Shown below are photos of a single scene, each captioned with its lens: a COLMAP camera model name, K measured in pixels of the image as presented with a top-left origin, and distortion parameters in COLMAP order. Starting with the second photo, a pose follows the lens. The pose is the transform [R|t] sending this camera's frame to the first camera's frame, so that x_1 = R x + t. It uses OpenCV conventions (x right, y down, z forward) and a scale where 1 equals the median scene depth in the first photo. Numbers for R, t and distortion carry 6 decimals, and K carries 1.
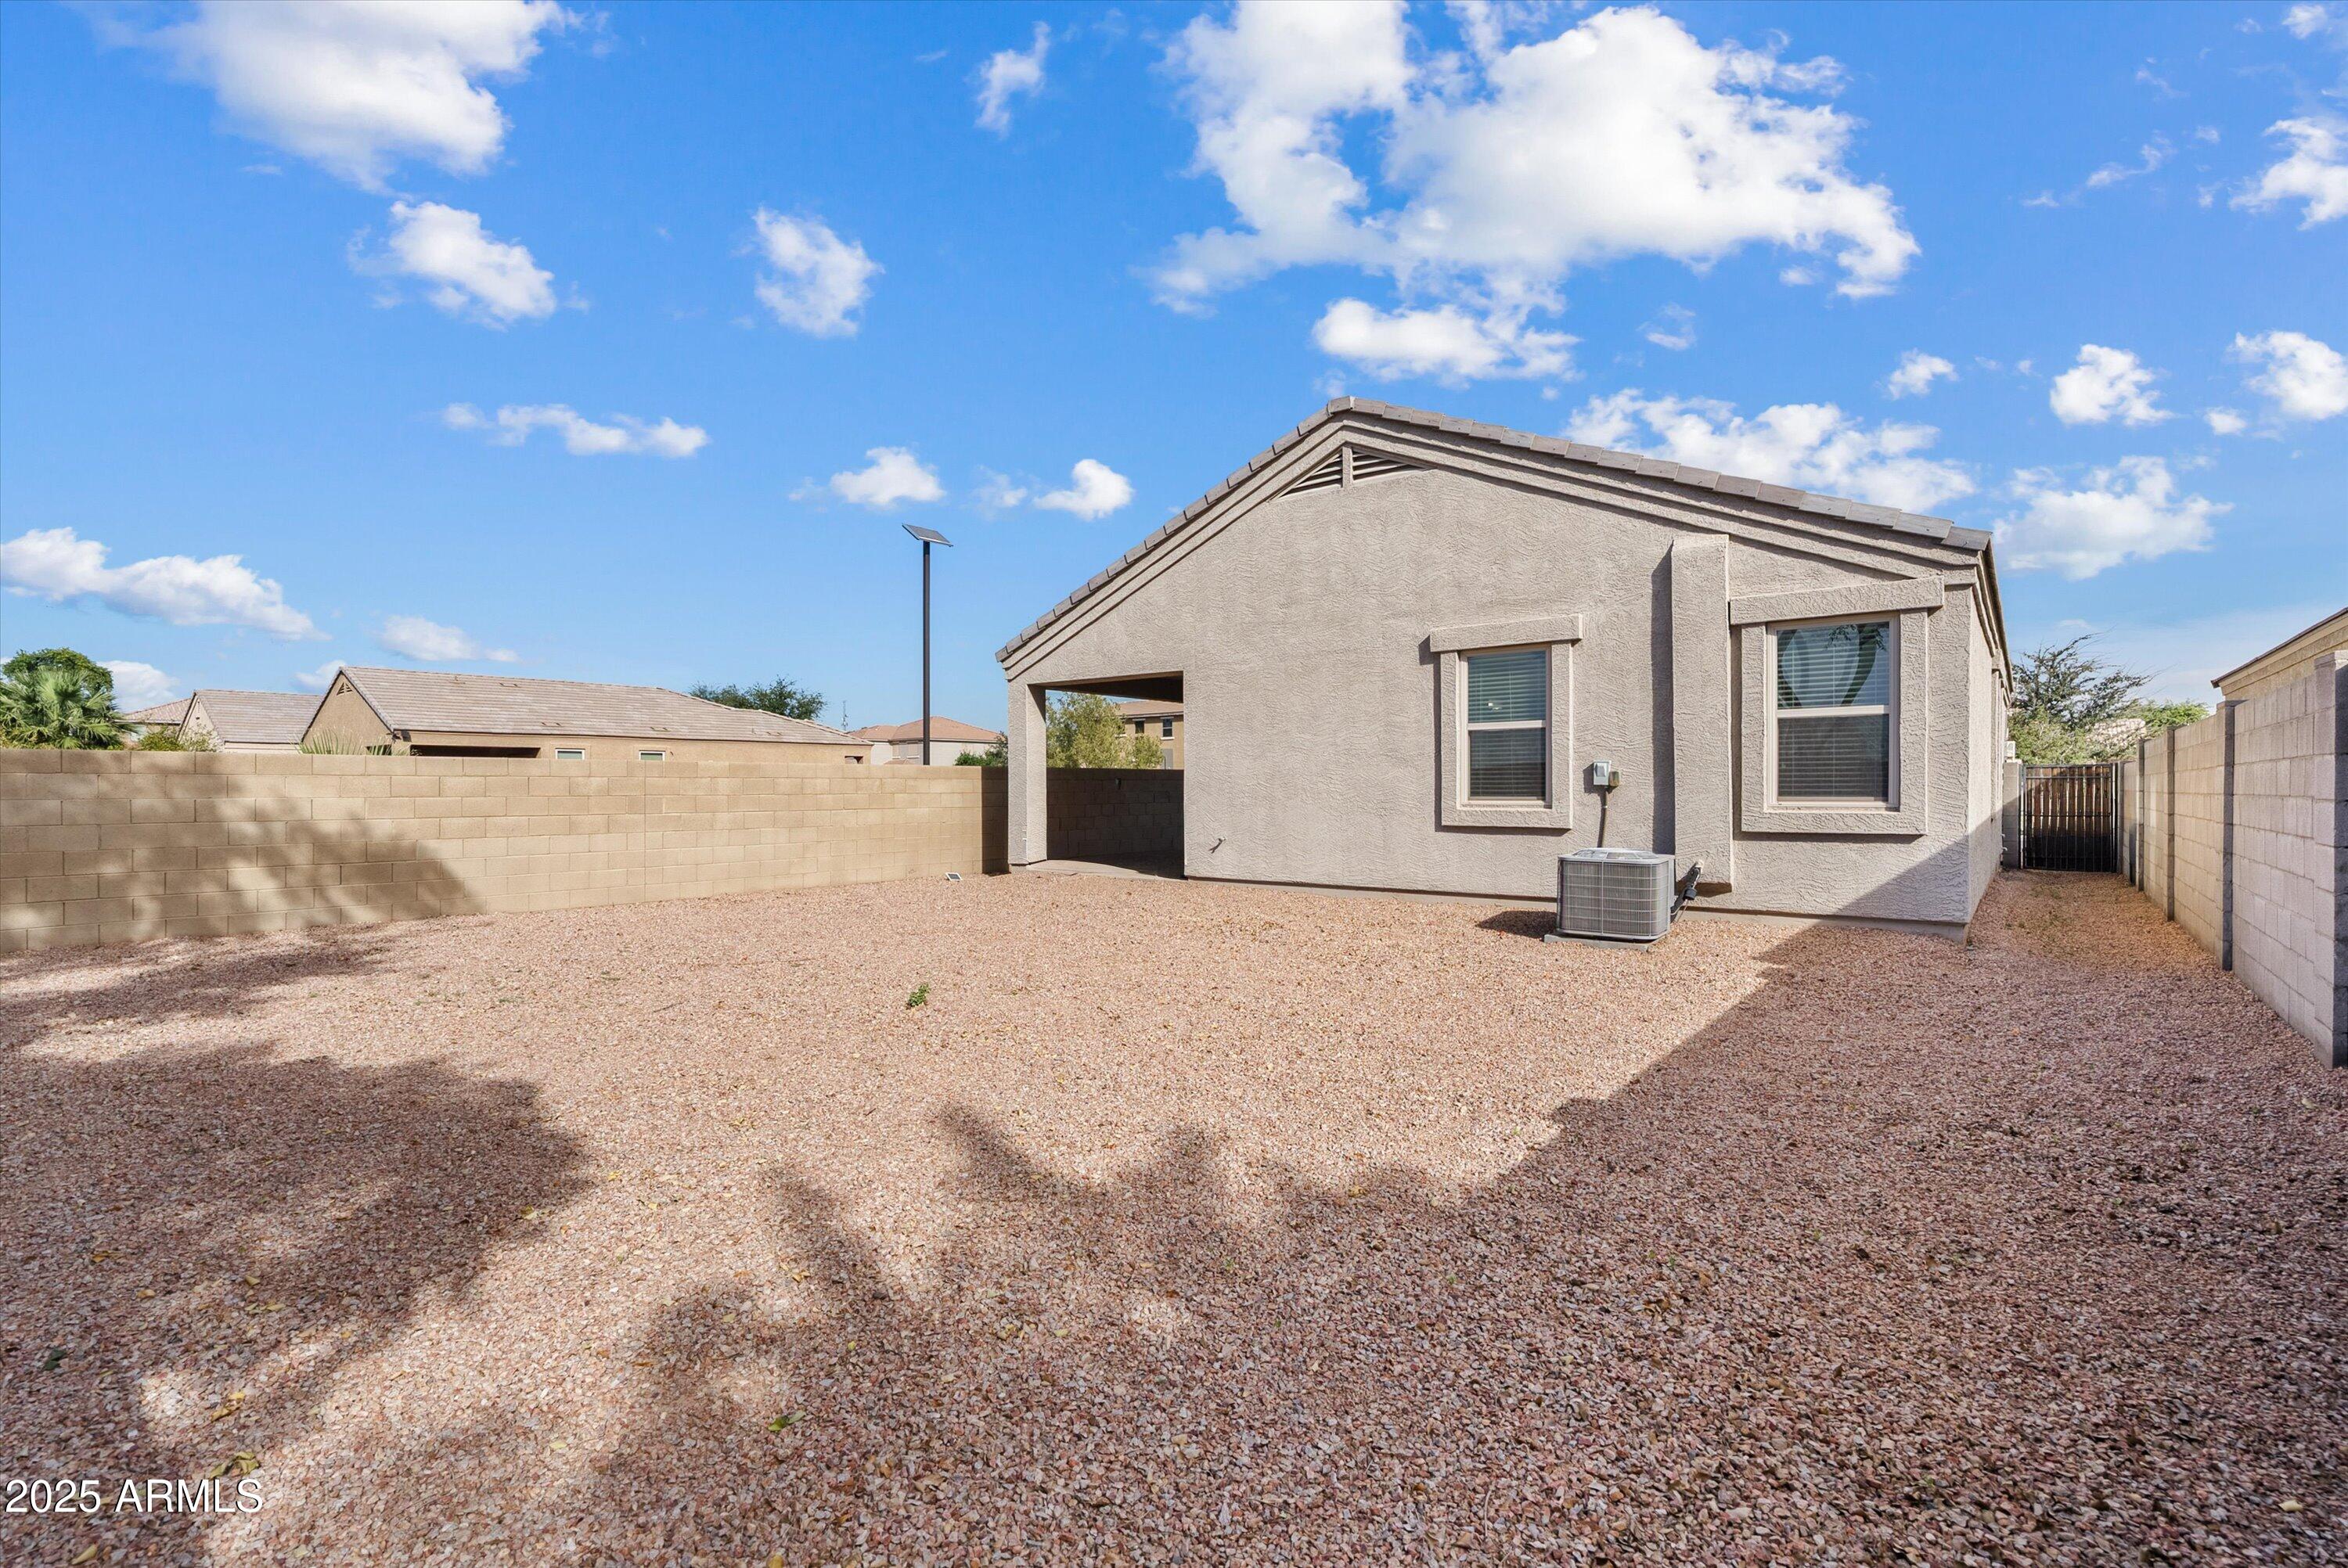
lens RADIAL K [[1080.9, 0, 1174.0], [0, 1080.9, 784.0], [0, 0, 1]] dist [-0.002766, -0.000249]
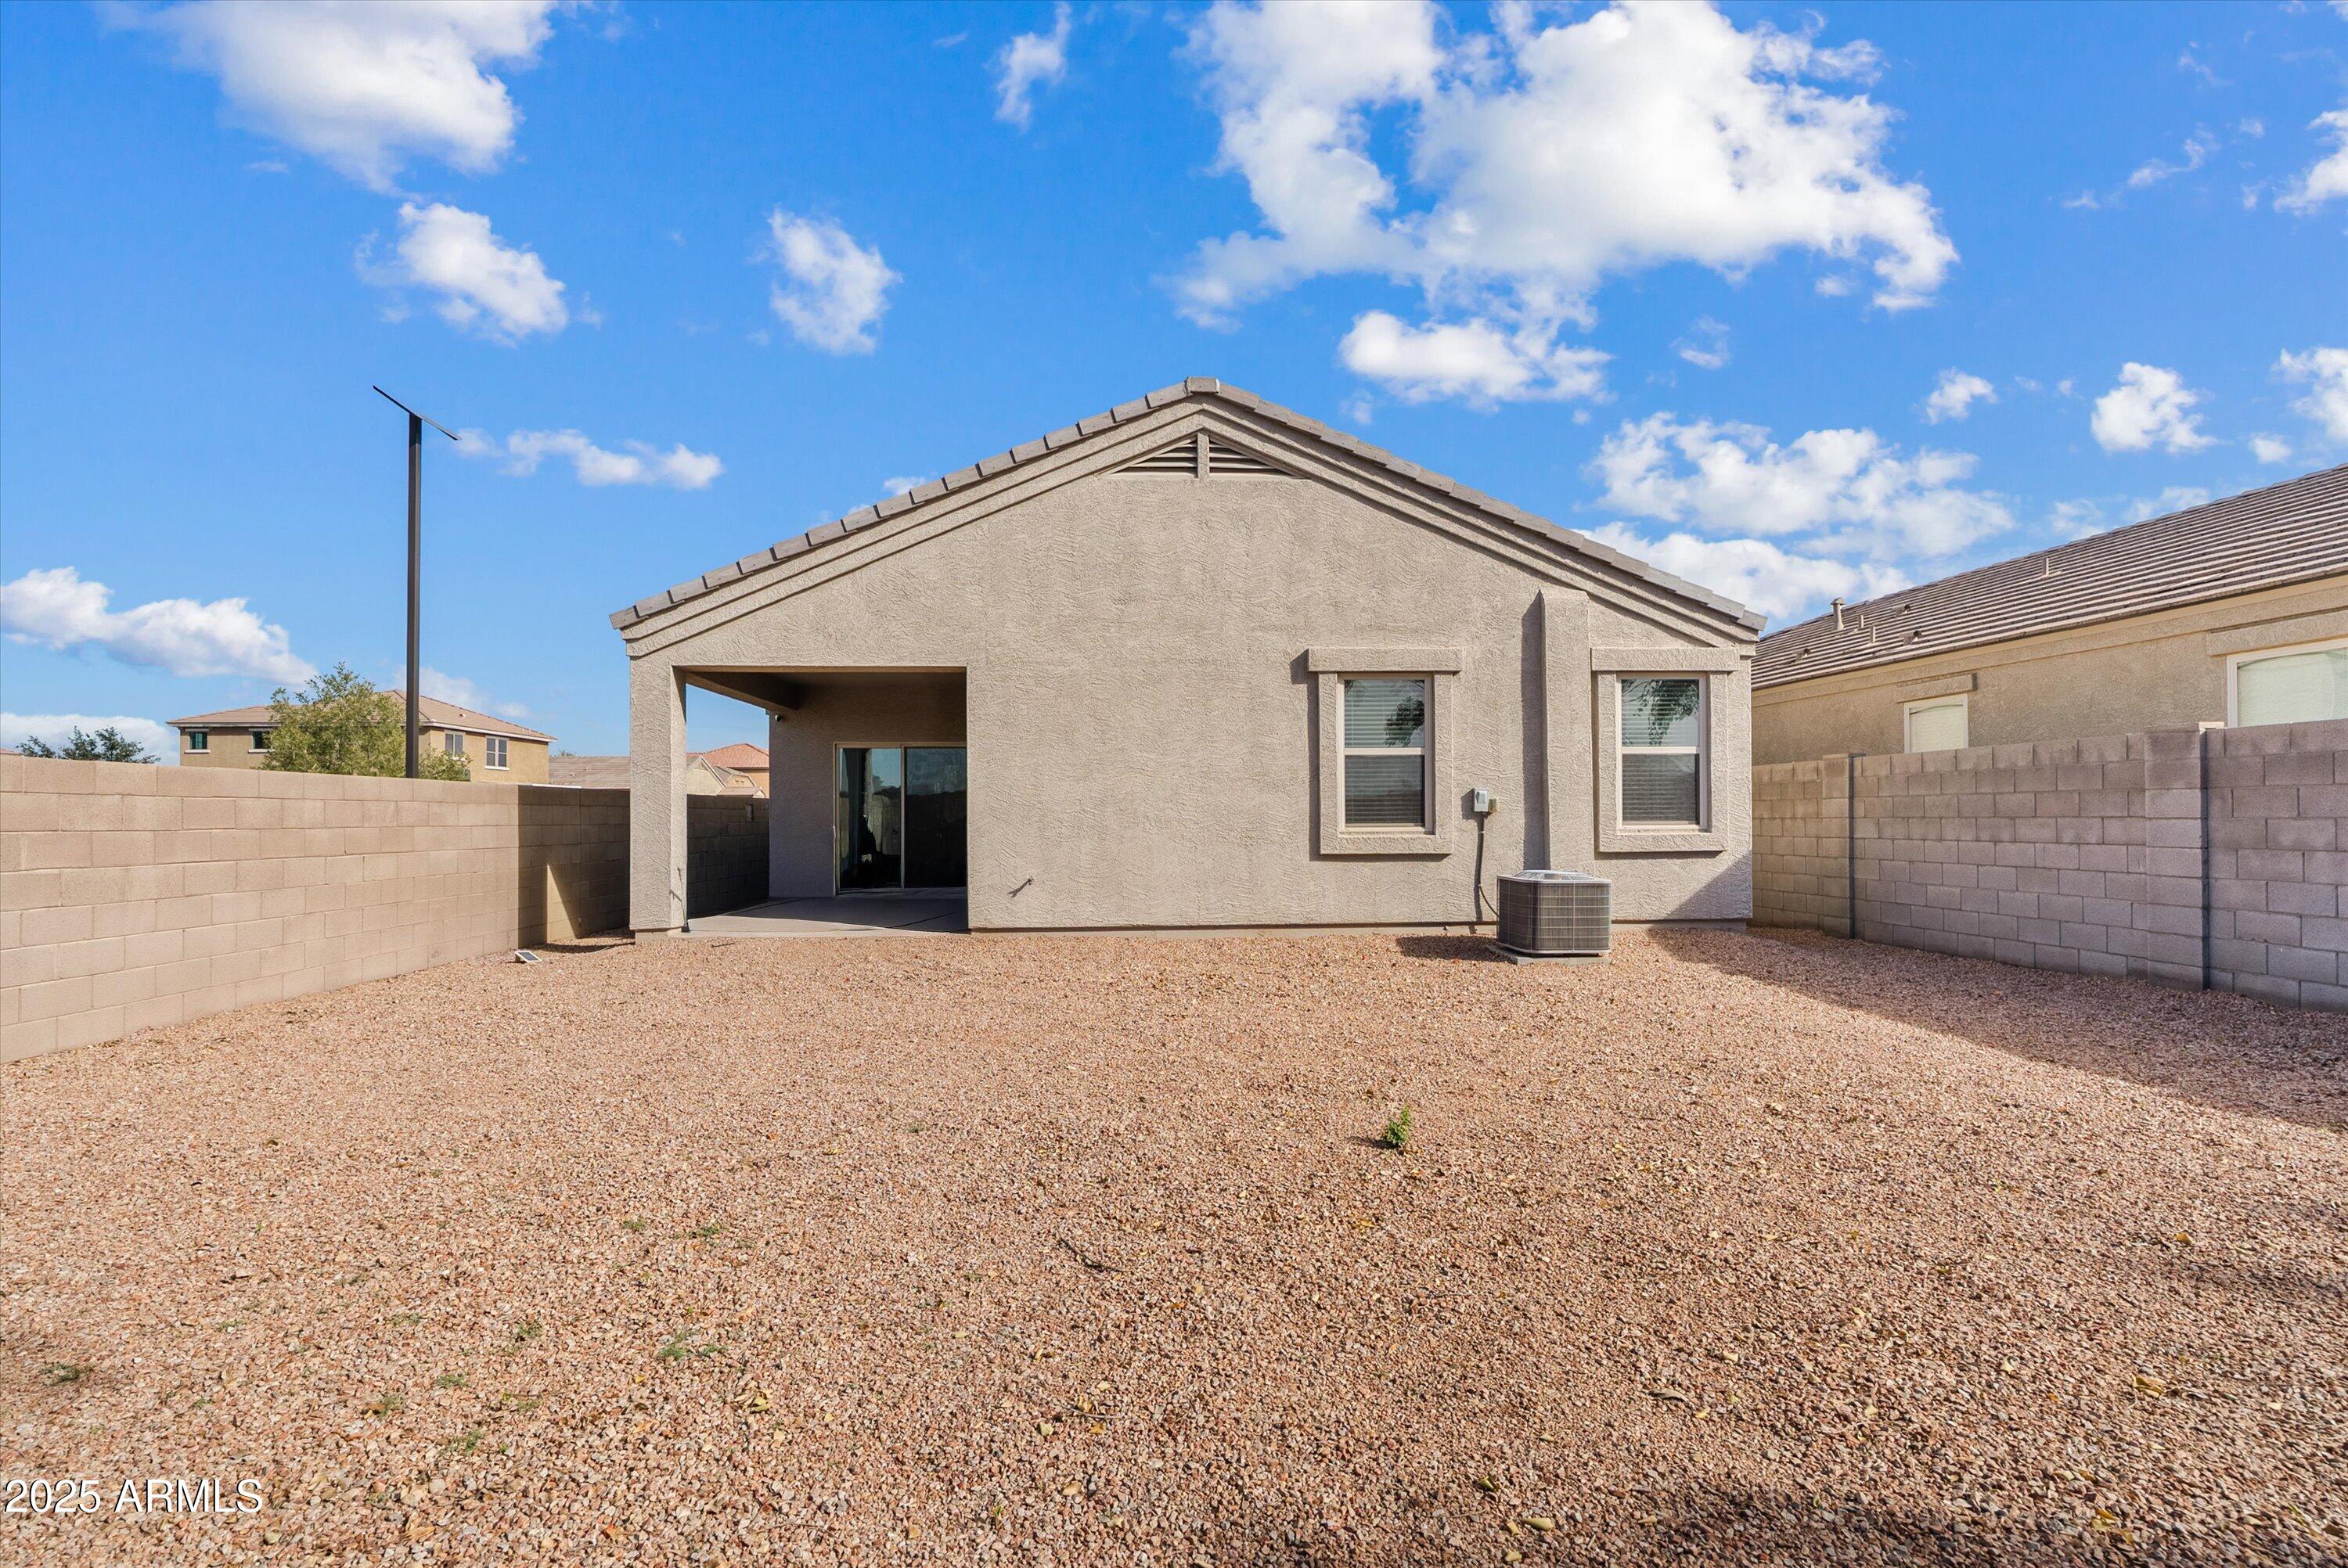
lens RADIAL K [[1054.4, 0, 1161.5], [0, 1054.4, 803.2], [0, 0, 1]] dist [-0.003612, 0.000196]
pose [[0.743968, 0.008605, 0.668160, -0.474890], [0.001348, 0.999896, -0.014378, 0.006538], [-0.668214, 0.011597, 0.743878, 0.402102]]
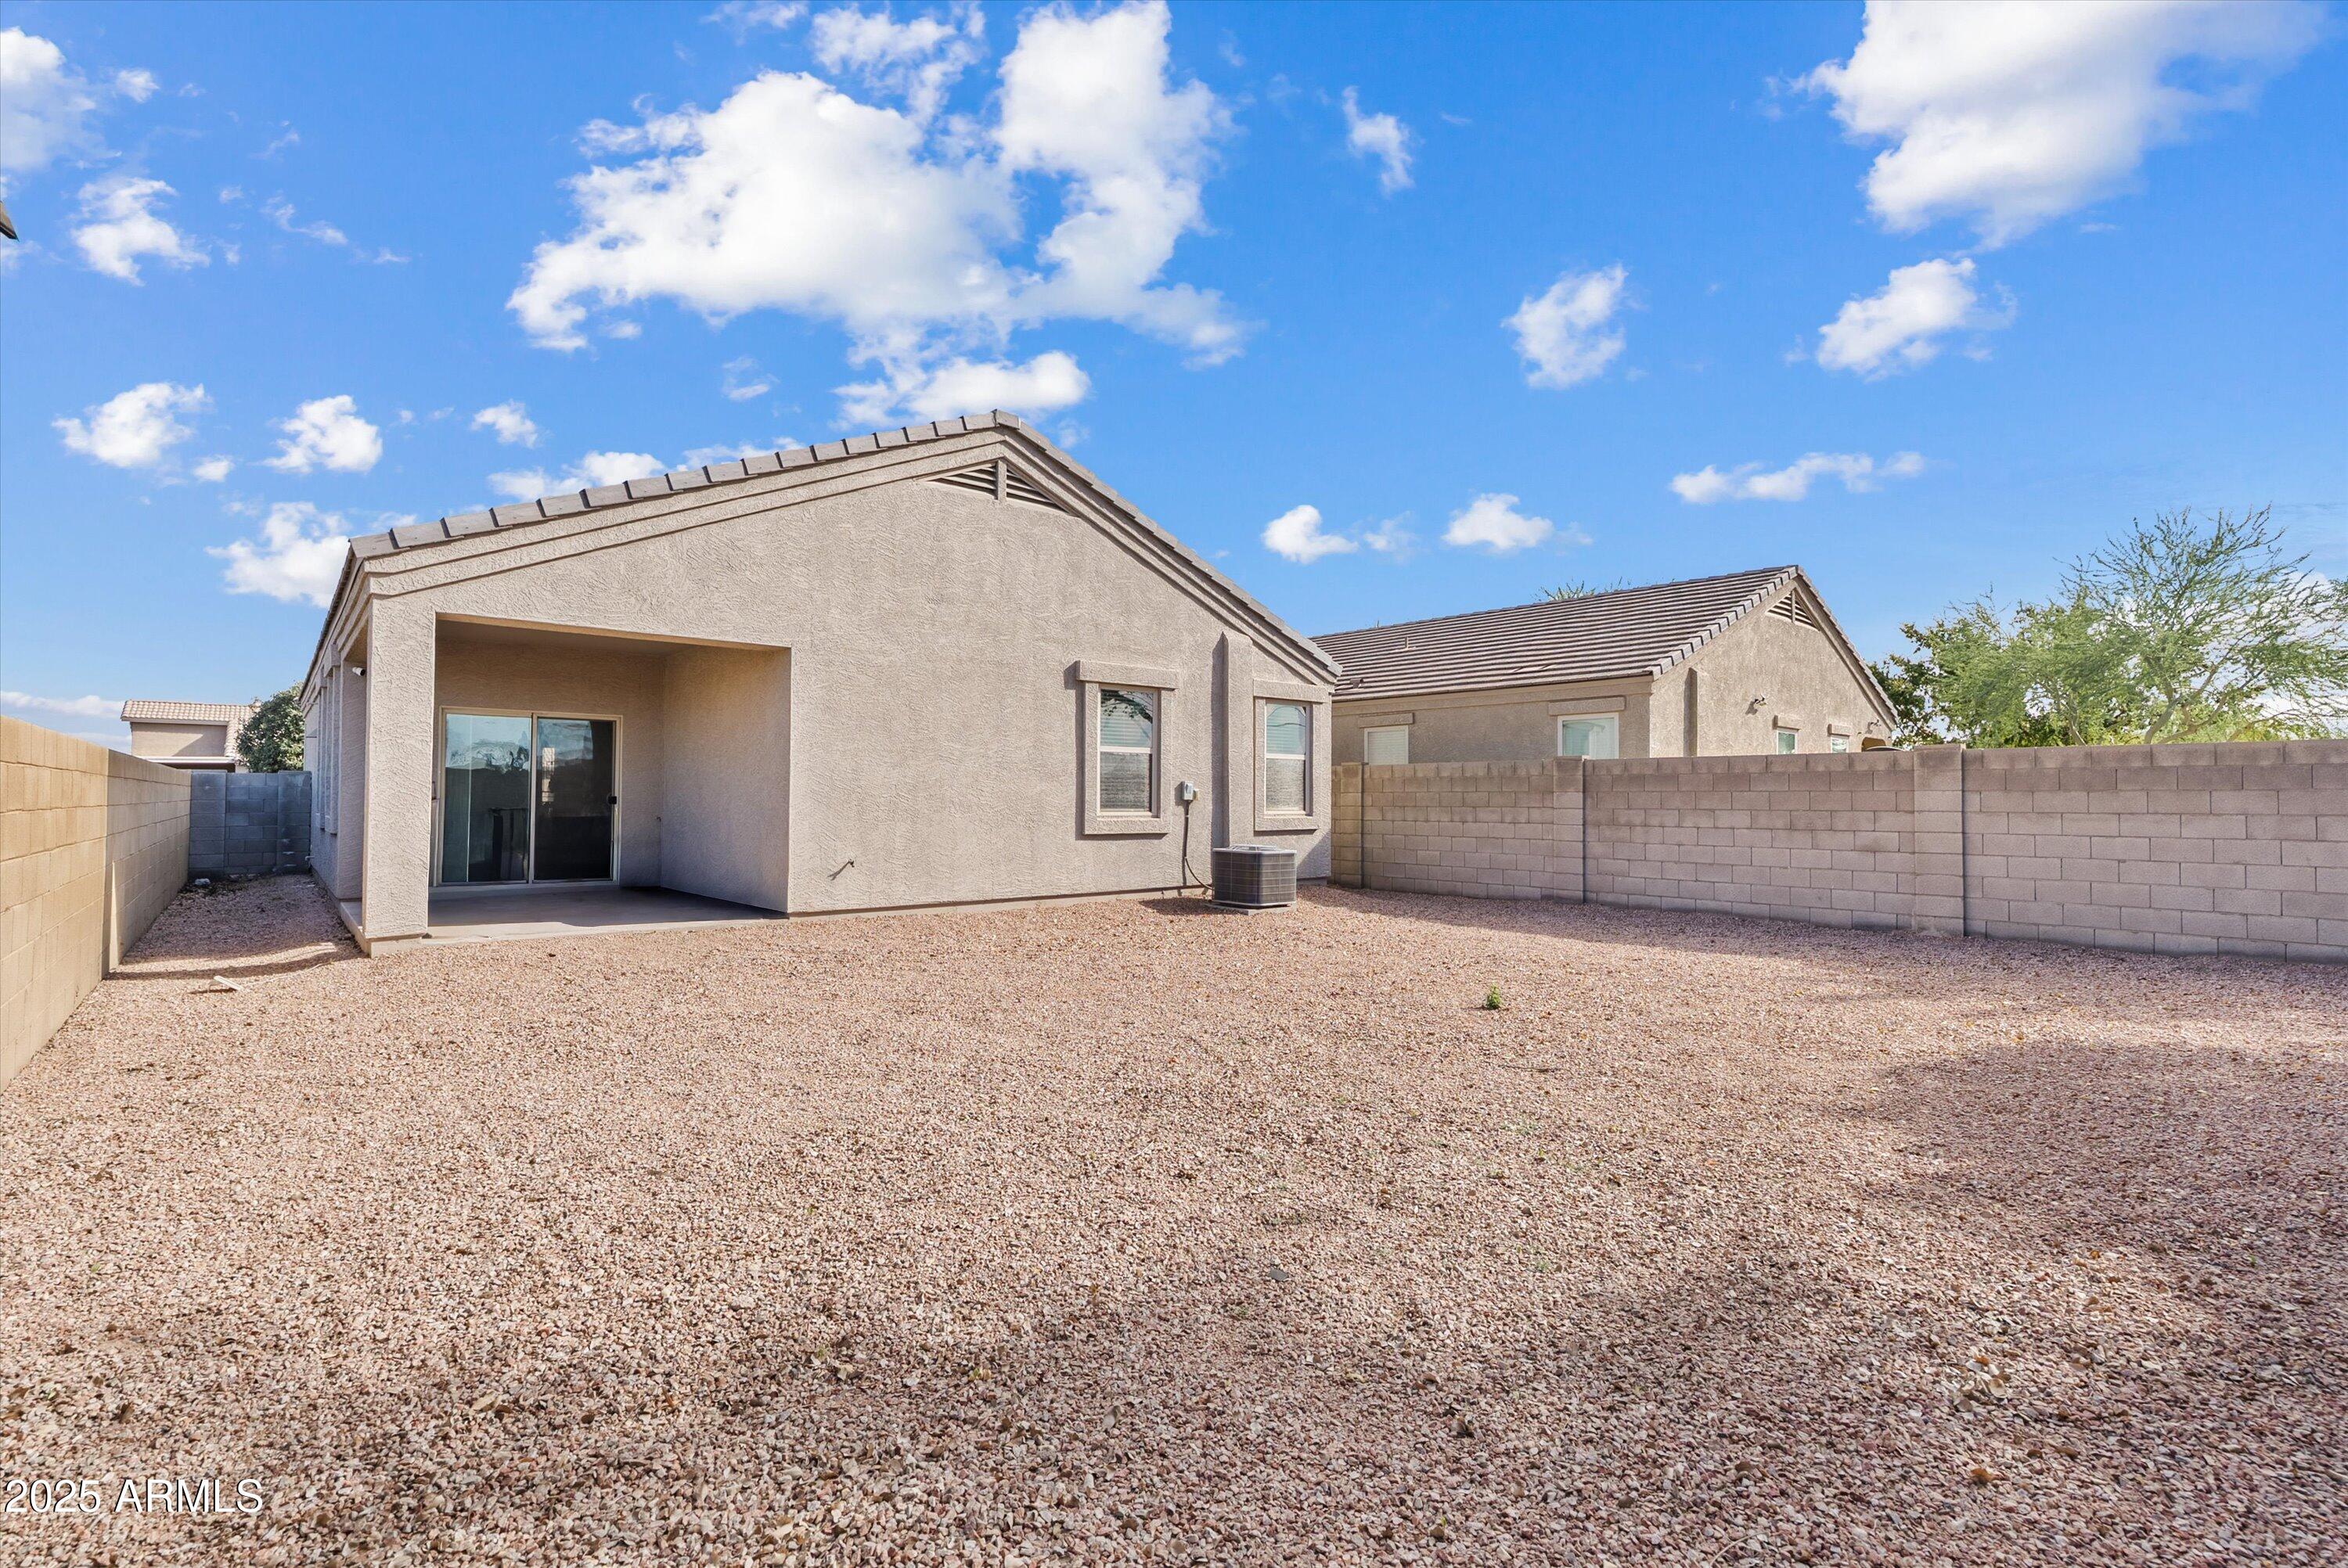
lens RADIAL K [[1051.2, 0, 1175.0], [0, 1051.2, 771.5], [0, 0, 1]] dist [-0.001361, -0.000003]
pose [[0.175617, 0.032120, 0.983934, -0.815665], [-0.007578, 0.999482, -0.031275, 0.006266], [-0.984429, -0.001964, 0.175769, 0.712537]]
